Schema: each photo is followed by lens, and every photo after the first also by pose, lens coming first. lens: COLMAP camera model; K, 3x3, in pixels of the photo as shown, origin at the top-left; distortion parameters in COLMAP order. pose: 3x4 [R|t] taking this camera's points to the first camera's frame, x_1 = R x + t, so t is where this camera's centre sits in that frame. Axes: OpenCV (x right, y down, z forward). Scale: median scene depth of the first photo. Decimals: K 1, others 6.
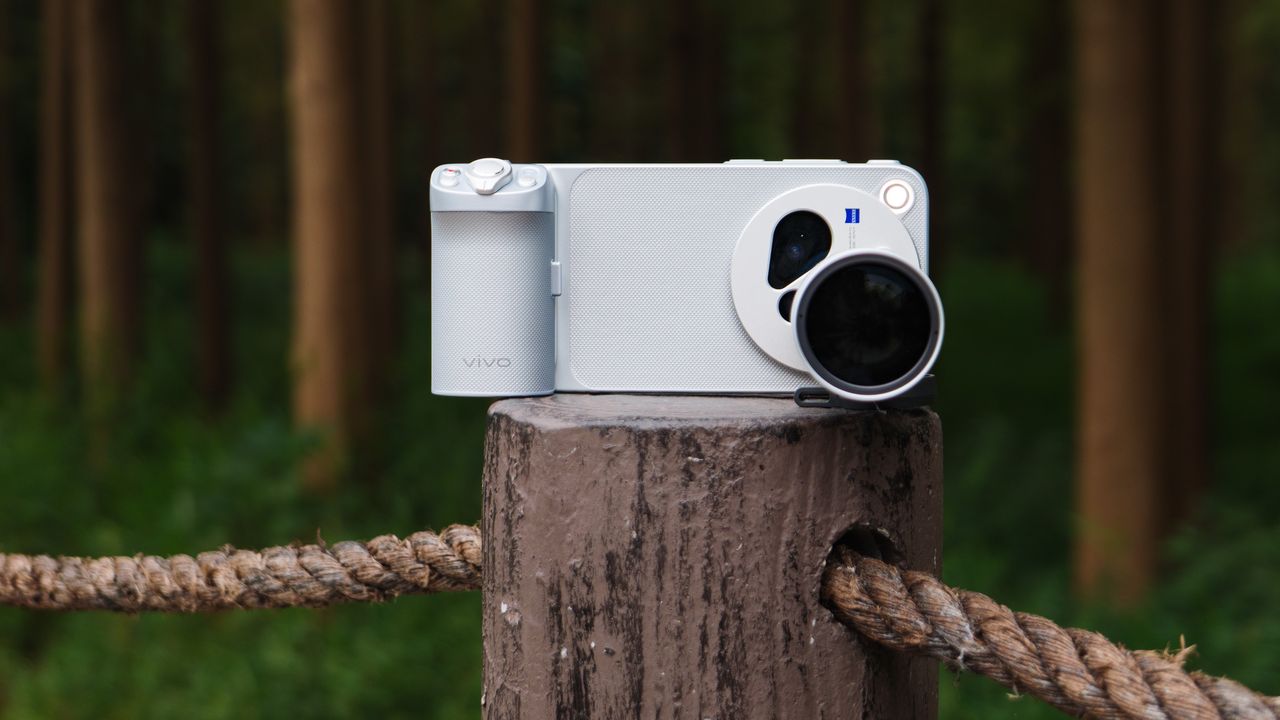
lens RADIAL K [[2663.0, 0, 634.2], [0, 2663.0, 359.2], [0, 0, 1]] dist [-0.097514, 0.000000]
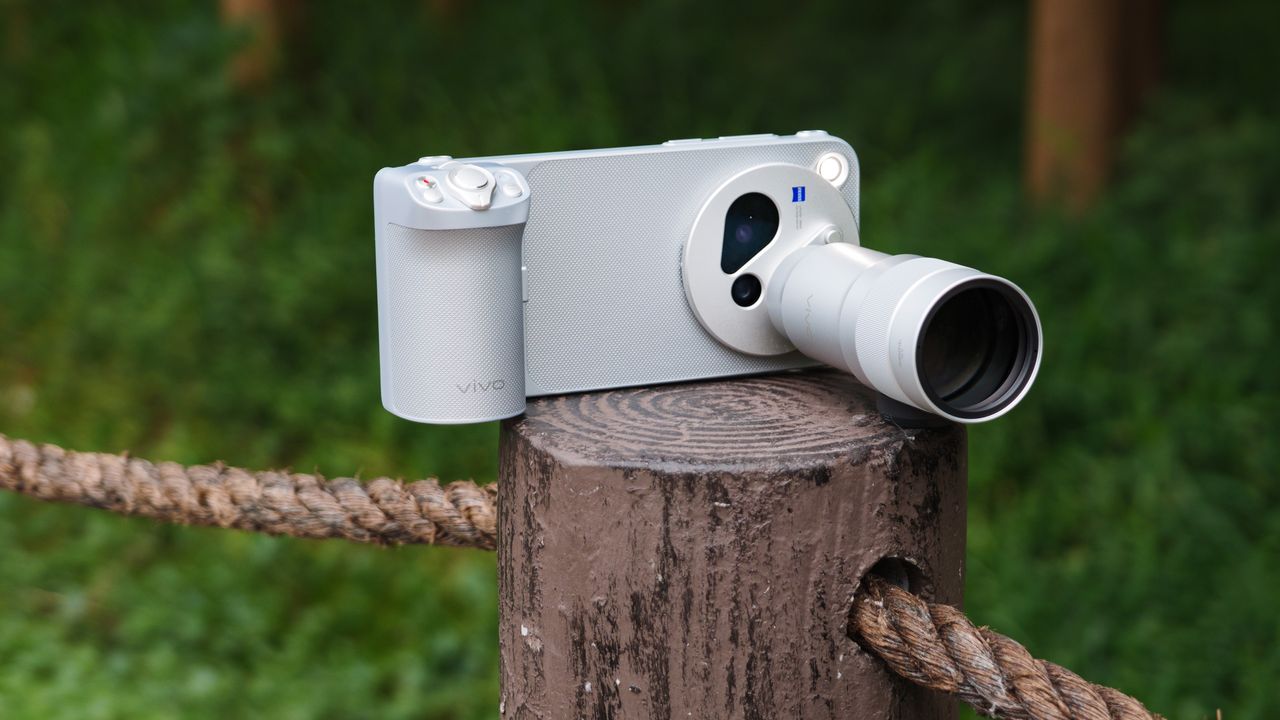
lens RADIAL K [[2720.2, 0, 631.6], [0, 2720.2, 353.3], [0, 0, 1]] dist [-0.077052, 0.000000]
pose [[0.999605, -0.012995, 0.024938, -0.033690], [0.008264, 0.983410, 0.181206, -0.193508], [-0.026879, -0.180928, 0.983129, 0.028723]]
